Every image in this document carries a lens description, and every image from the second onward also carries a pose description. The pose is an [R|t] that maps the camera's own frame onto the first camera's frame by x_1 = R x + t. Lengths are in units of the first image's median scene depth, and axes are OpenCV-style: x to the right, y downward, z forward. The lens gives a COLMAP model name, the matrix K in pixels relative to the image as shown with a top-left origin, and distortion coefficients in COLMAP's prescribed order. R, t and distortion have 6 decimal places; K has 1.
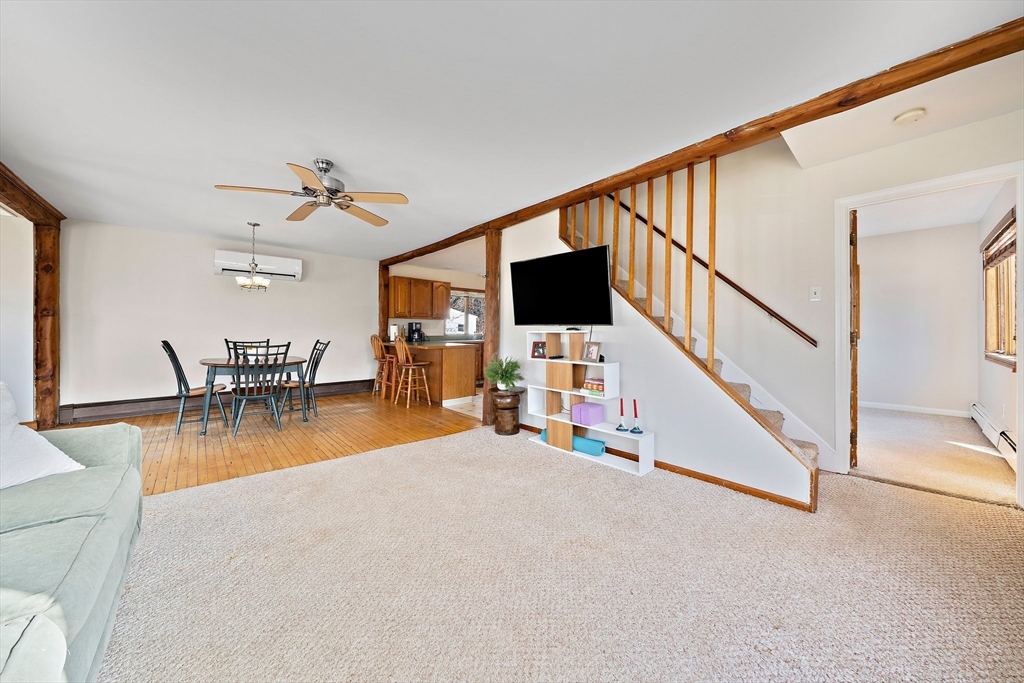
lens RADIAL K [[357.6, 0, 496.7], [0, 357.6, 330.6], [0, 0, 1]] dist [-0.001422, -0.000065]
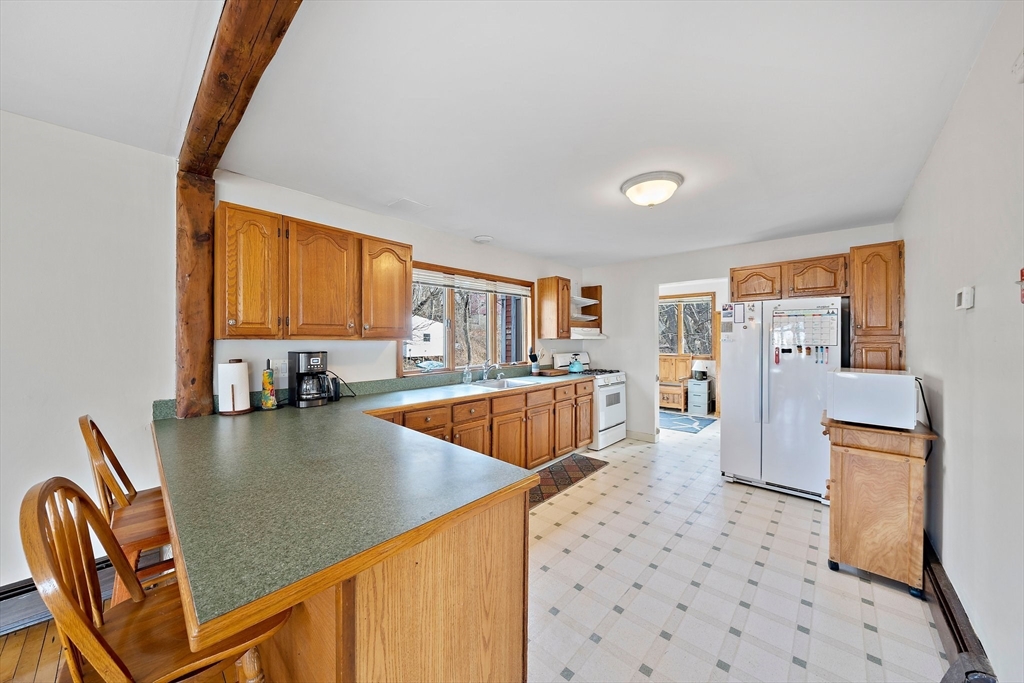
lens RADIAL K [[353.6, 0, 508.5], [0, 353.6, 339.1], [0, 0, 1]] dist [-0.014298, -0.000027]
pose [[0.991465, -0.003762, 0.130316, -0.134822], [0.003157, 0.999983, 0.004850, -0.060519], [-0.130332, -0.004397, 0.991461, 1.089103]]
